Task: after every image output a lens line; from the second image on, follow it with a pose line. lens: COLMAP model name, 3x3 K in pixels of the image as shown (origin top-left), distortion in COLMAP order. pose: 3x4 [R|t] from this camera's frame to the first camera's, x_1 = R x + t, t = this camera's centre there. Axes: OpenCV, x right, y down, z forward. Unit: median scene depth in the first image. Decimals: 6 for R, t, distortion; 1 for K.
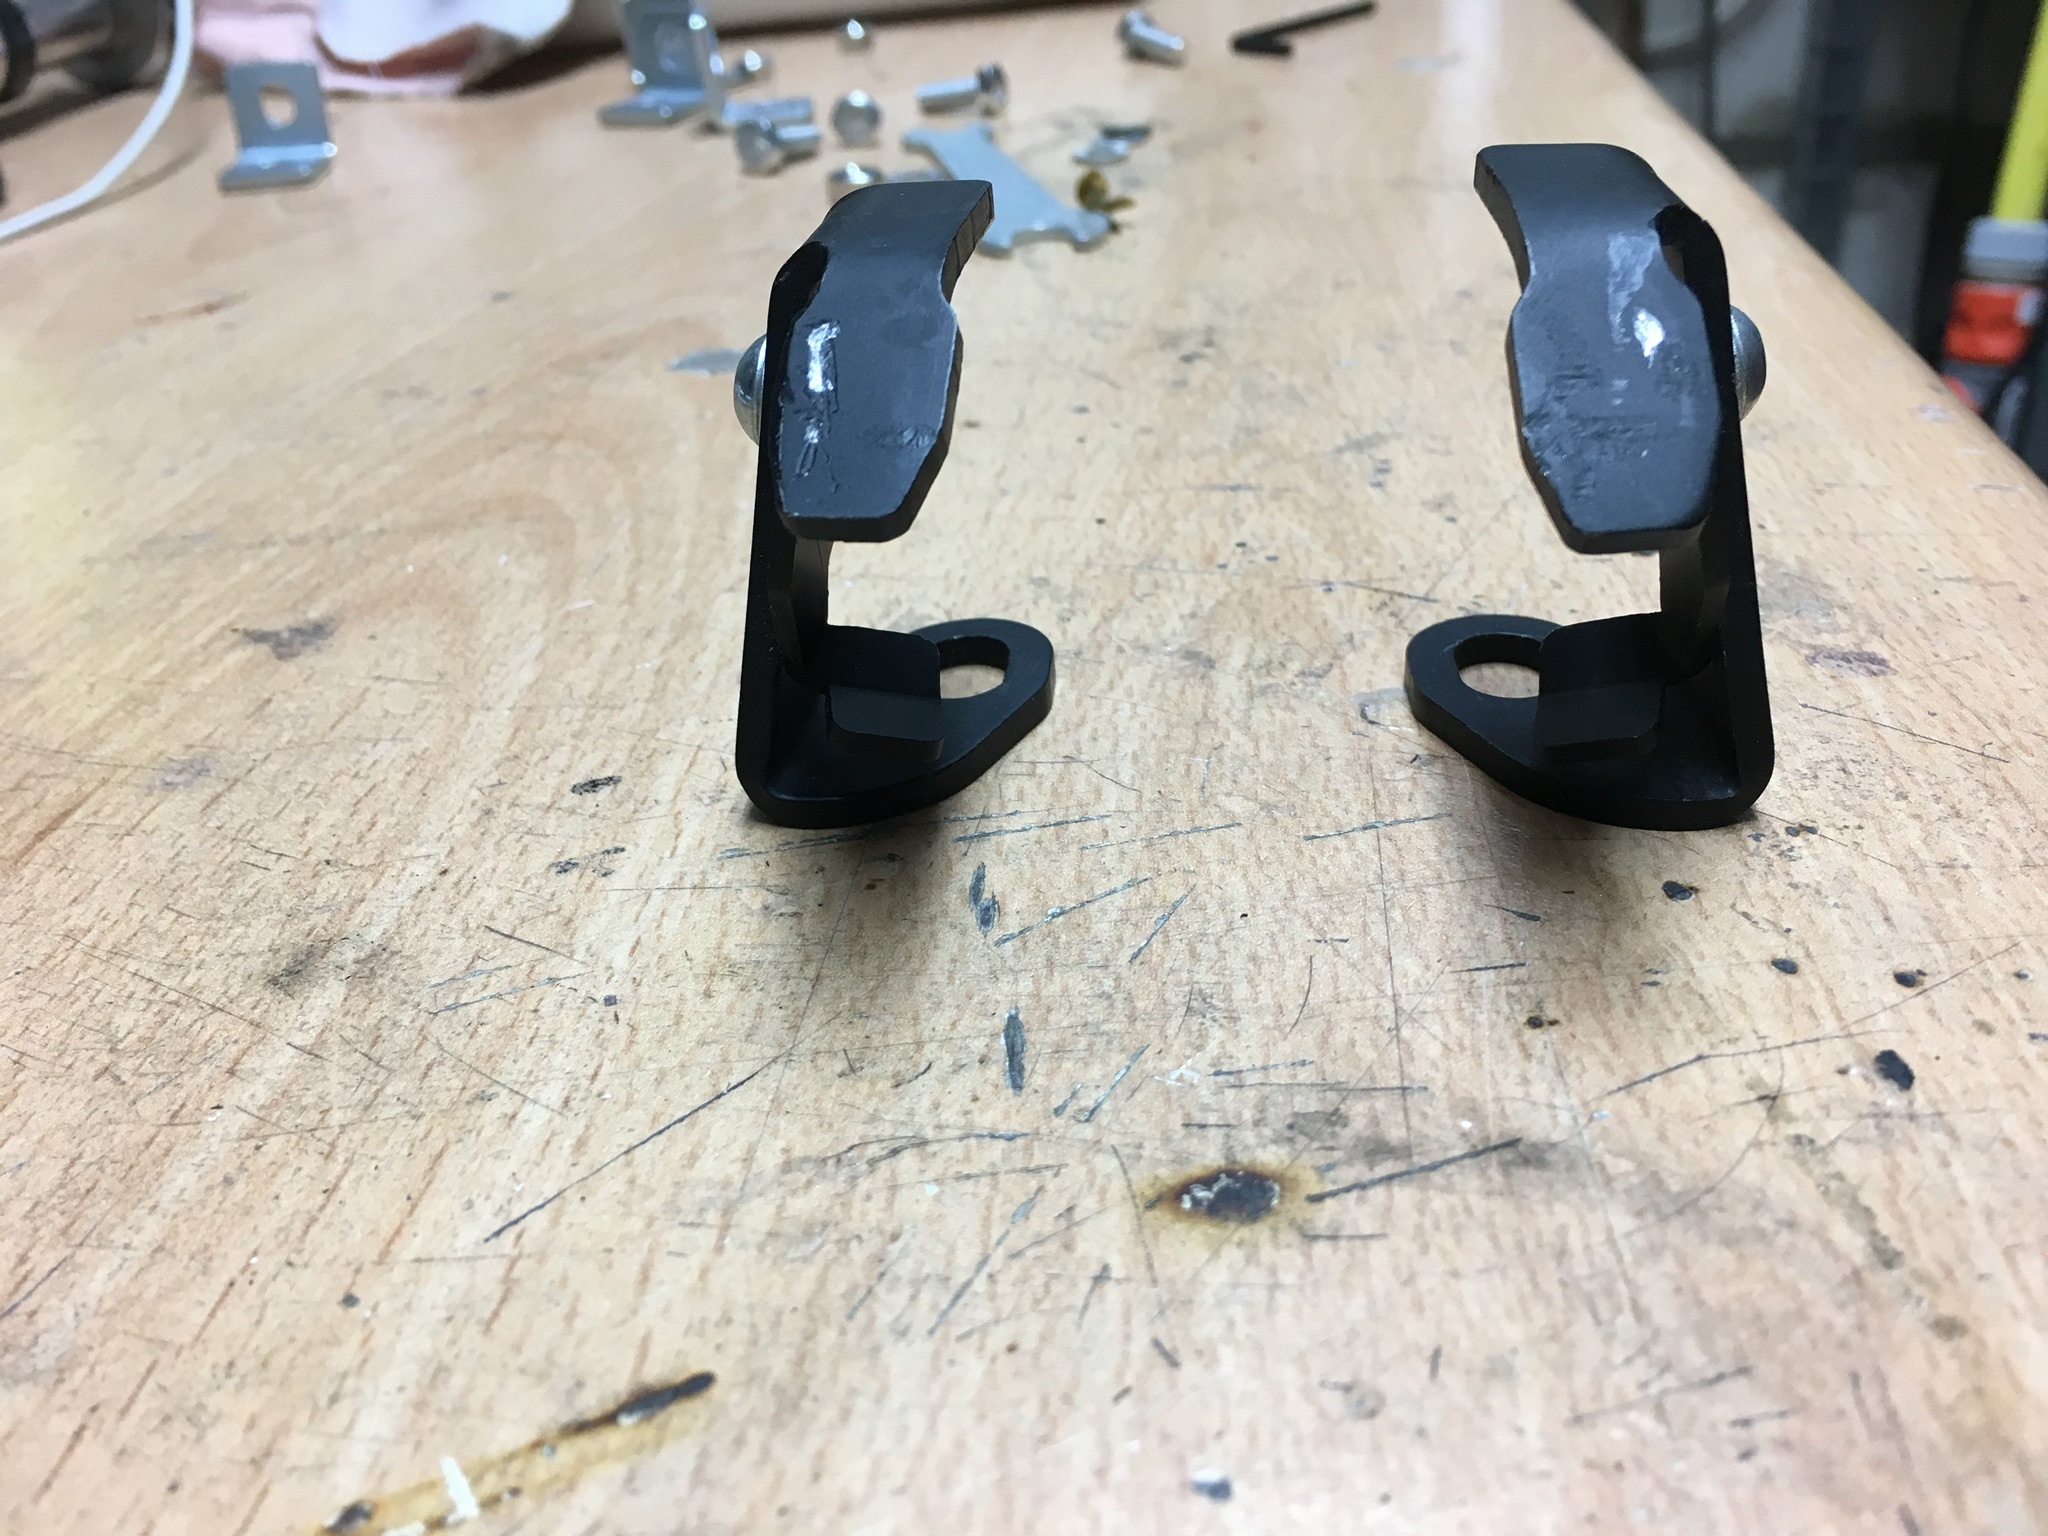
lens RADIAL K [[1780.2, 0, 1019.0], [0, 1780.2, 773.7], [0, 0, 1]] dist [0.071254, -0.129975]
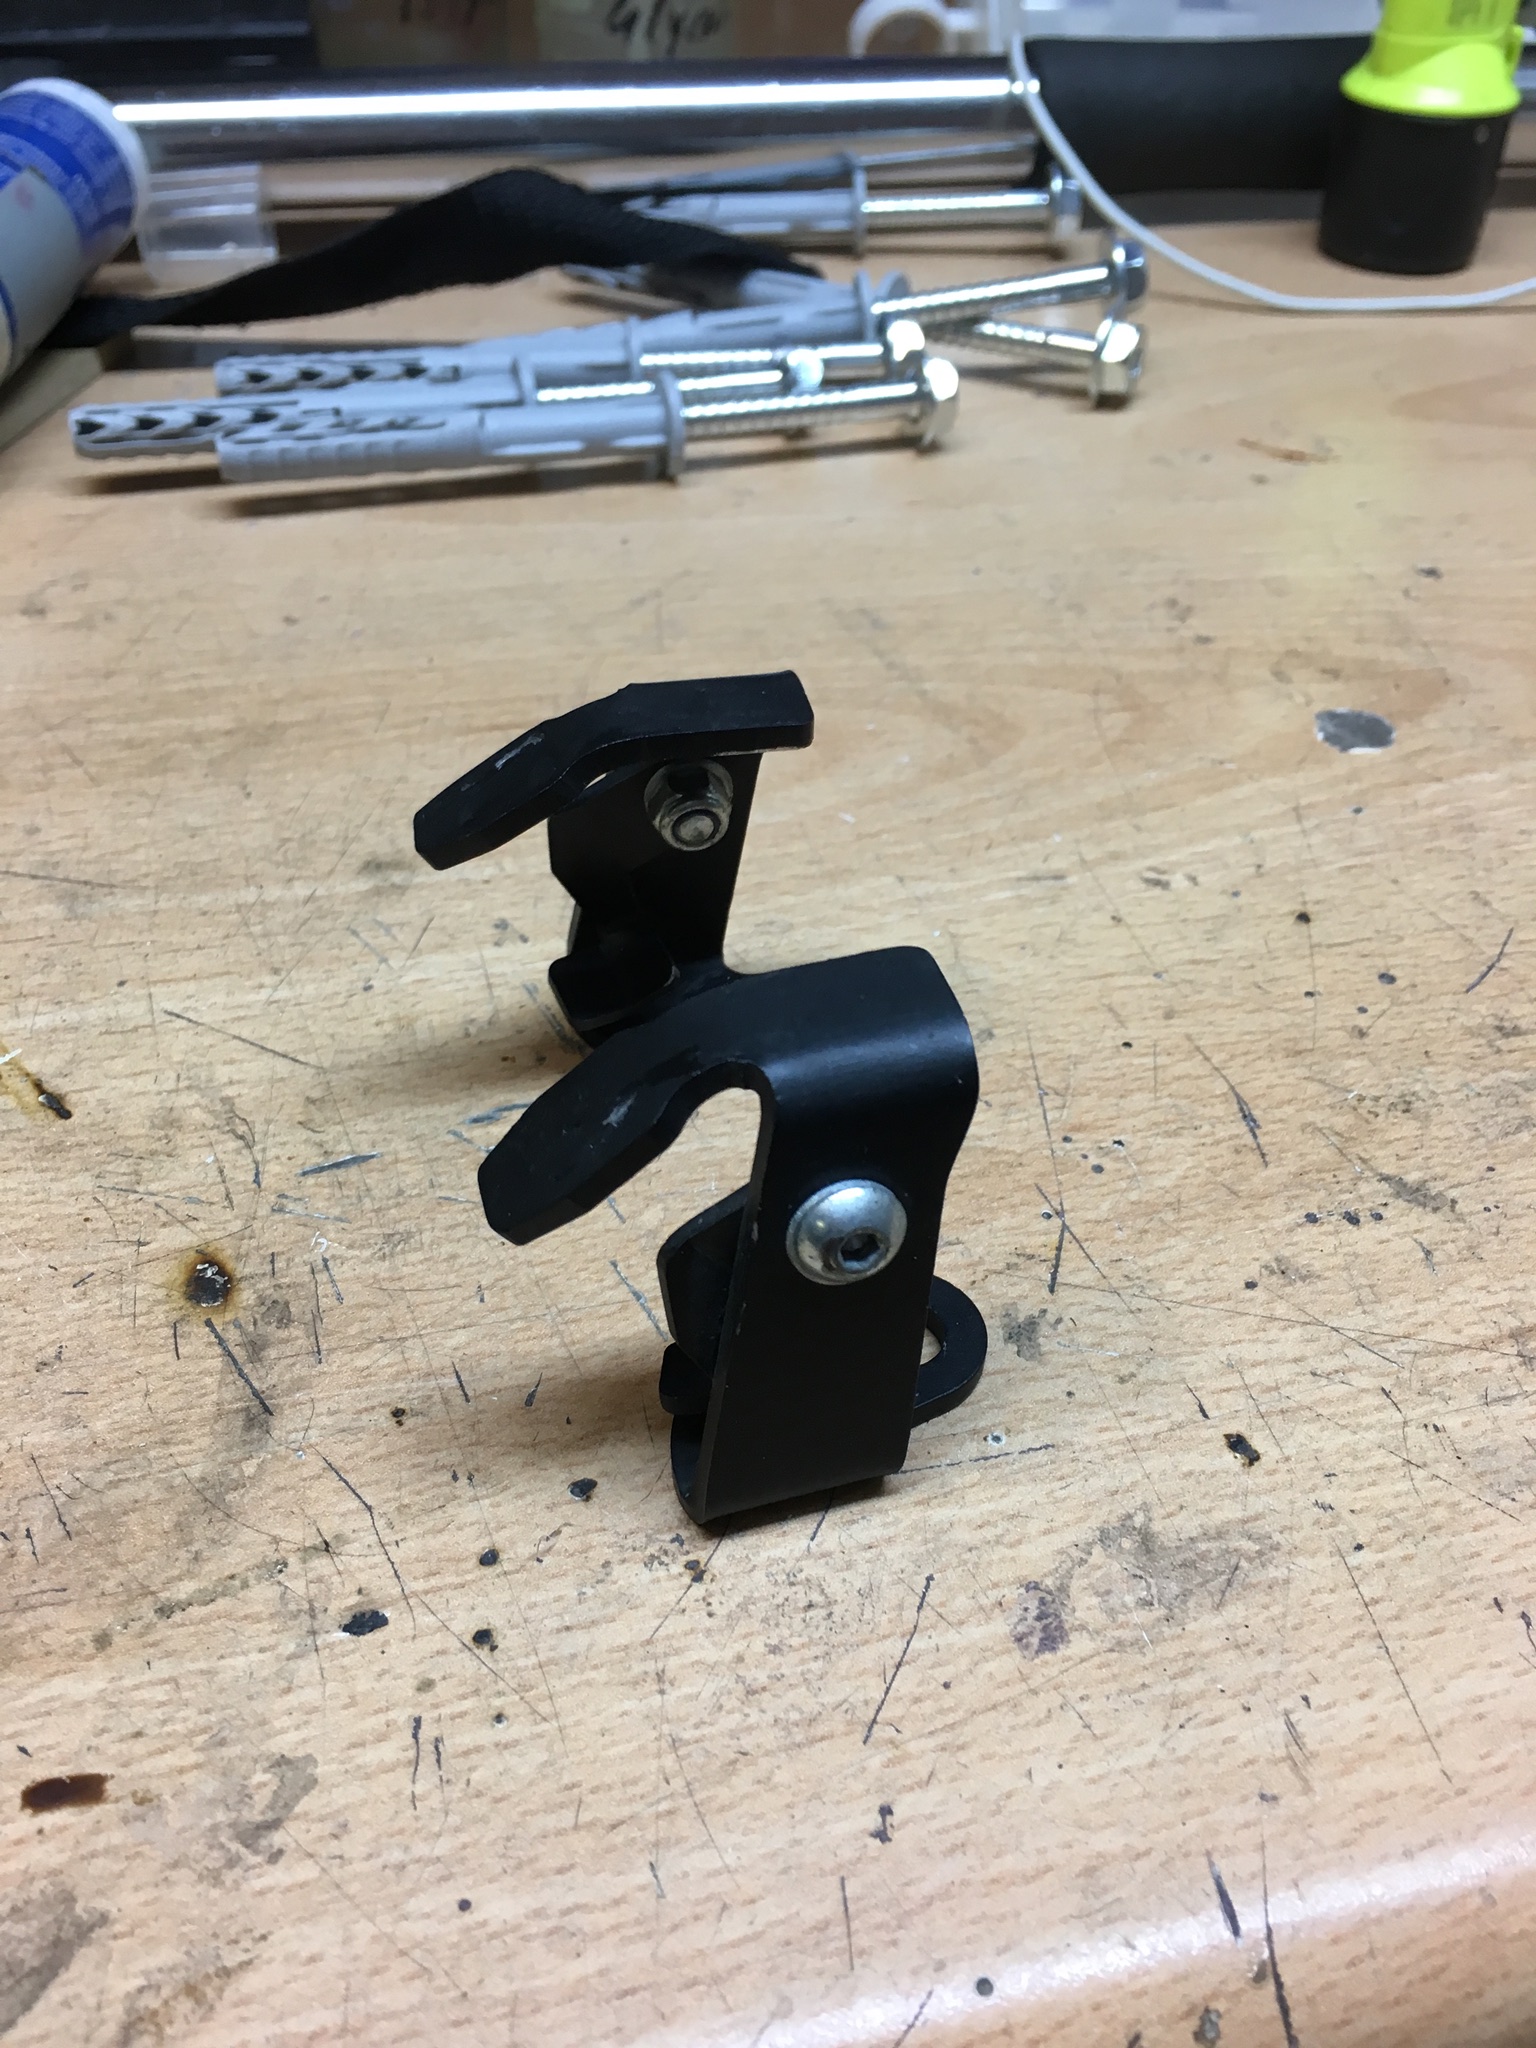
lens RADIAL K [[1780.2, 0, 774.5], [0, 1780.2, 1012.0], [0, 0, 1]] dist [0.071254, -0.129975]
pose [[0.338127, 0.656109, -0.674678, 1.102364], [-0.520640, 0.727617, 0.446663, -0.847536], [0.783967, 0.200236, 0.587623, 0.341831]]
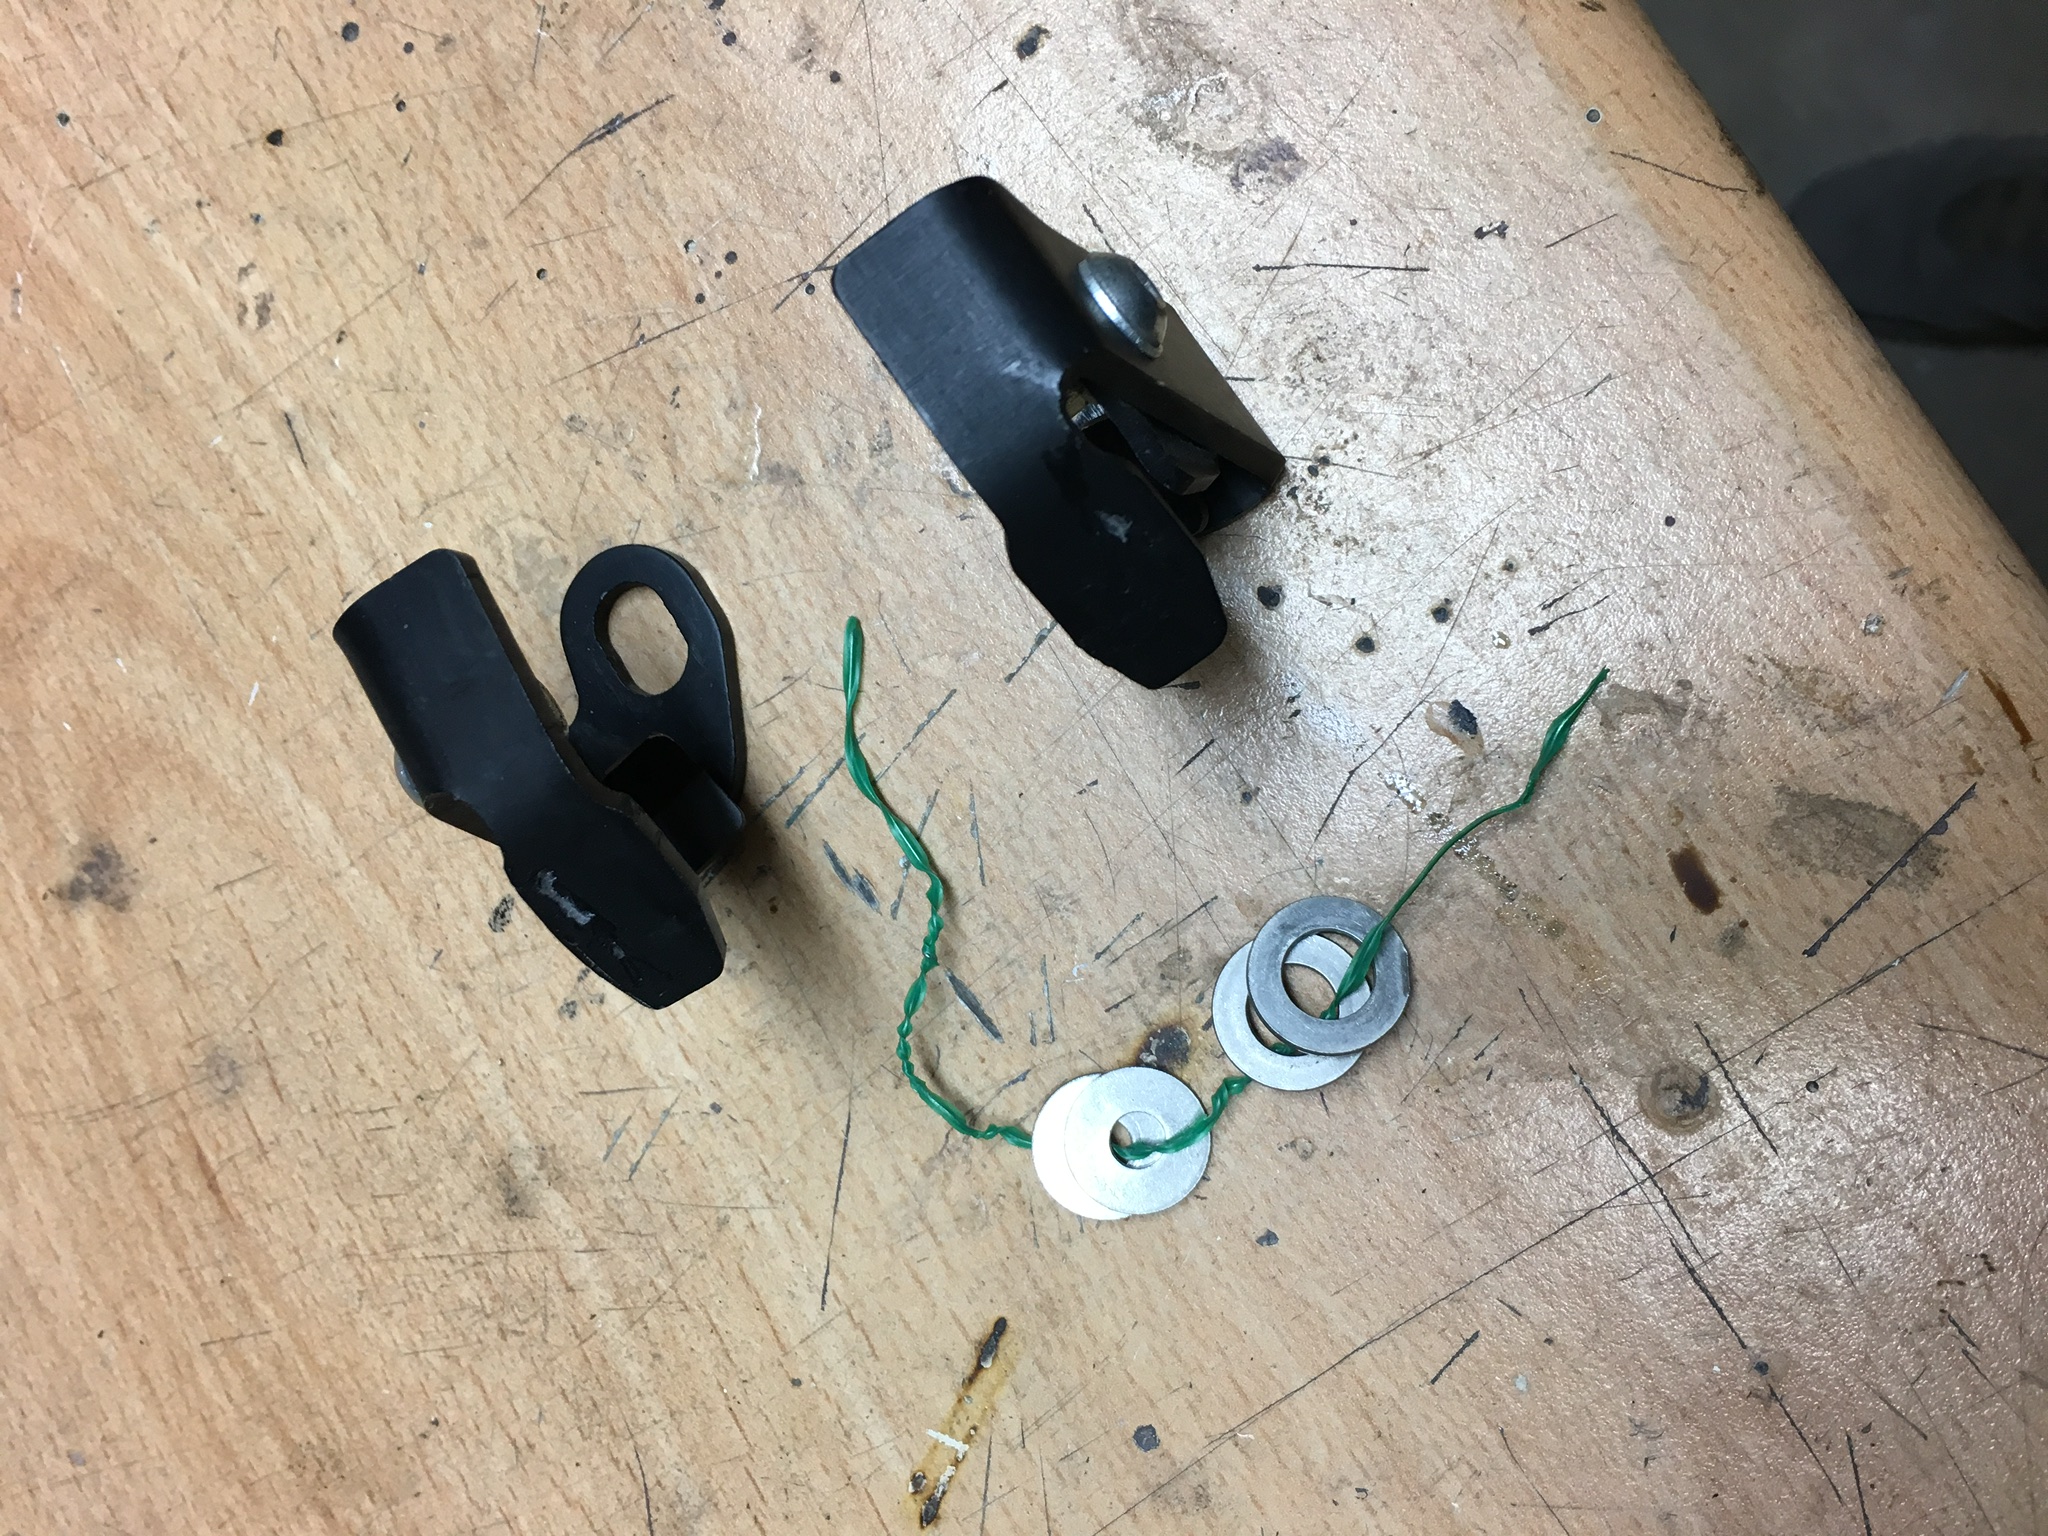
lens RADIAL K [[1780.2, 0, 1020.1], [0, 1780.2, 757.4], [0, 0, 1]] dist [0.071254, -0.129975]
pose [[0.779690, -0.613738, -0.124135, 0.338343], [0.470499, 0.443416, 0.762897, -1.050487], [-0.413176, -0.653229, 0.634490, 0.172832]]
